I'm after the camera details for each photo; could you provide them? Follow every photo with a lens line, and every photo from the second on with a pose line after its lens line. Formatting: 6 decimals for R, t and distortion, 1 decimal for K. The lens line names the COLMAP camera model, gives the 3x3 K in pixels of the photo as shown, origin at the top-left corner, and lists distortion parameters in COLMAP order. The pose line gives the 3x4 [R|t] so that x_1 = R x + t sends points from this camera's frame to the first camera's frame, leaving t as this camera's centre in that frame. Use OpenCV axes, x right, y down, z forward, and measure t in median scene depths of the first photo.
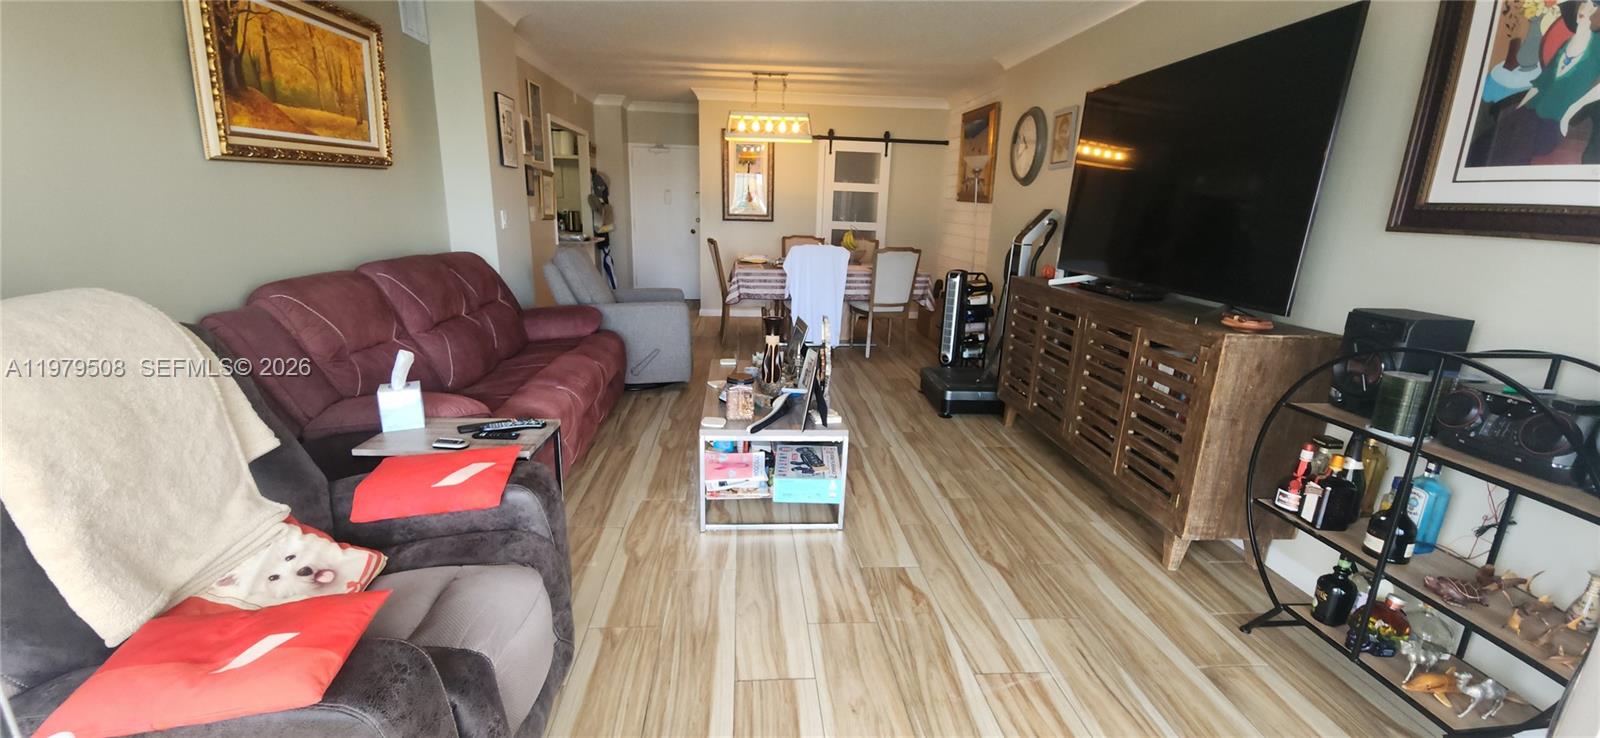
lens RADIAL K [[656.1, 0, 799.6], [0, 656.1, 382.2], [0, 0, 1]] dist [0.021159, -0.013981]
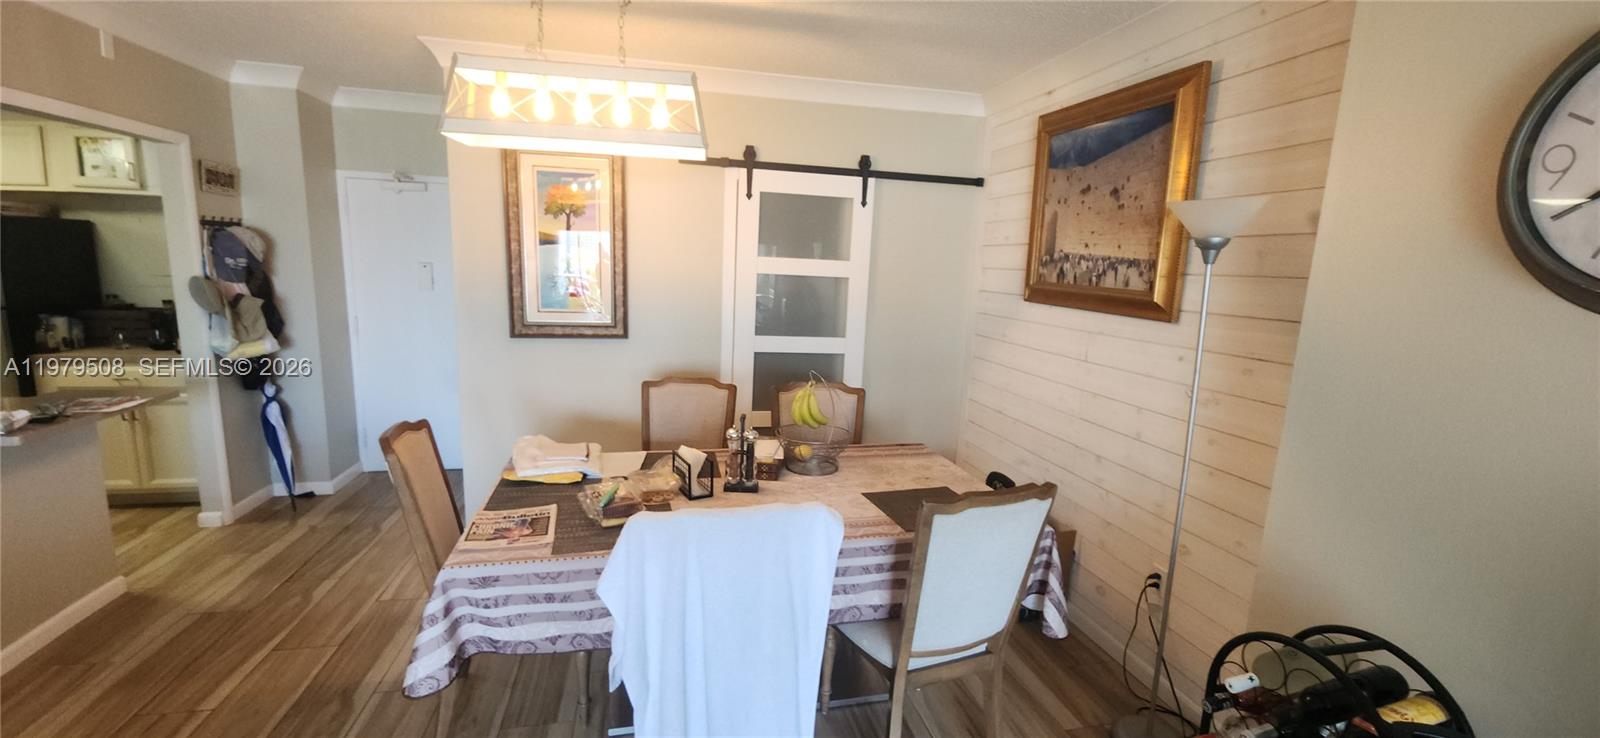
lens RADIAL K [[656.1, 0, 799.6], [0, 656.1, 382.2], [0, 0, 1]] dist [0.021159, -0.013981]
pose [[0.990196, -0.014913, 0.138889, 0.031925], [0.026240, 0.996443, -0.080081, -0.373709], [-0.137201, 0.082940, 0.987065, 1.144776]]
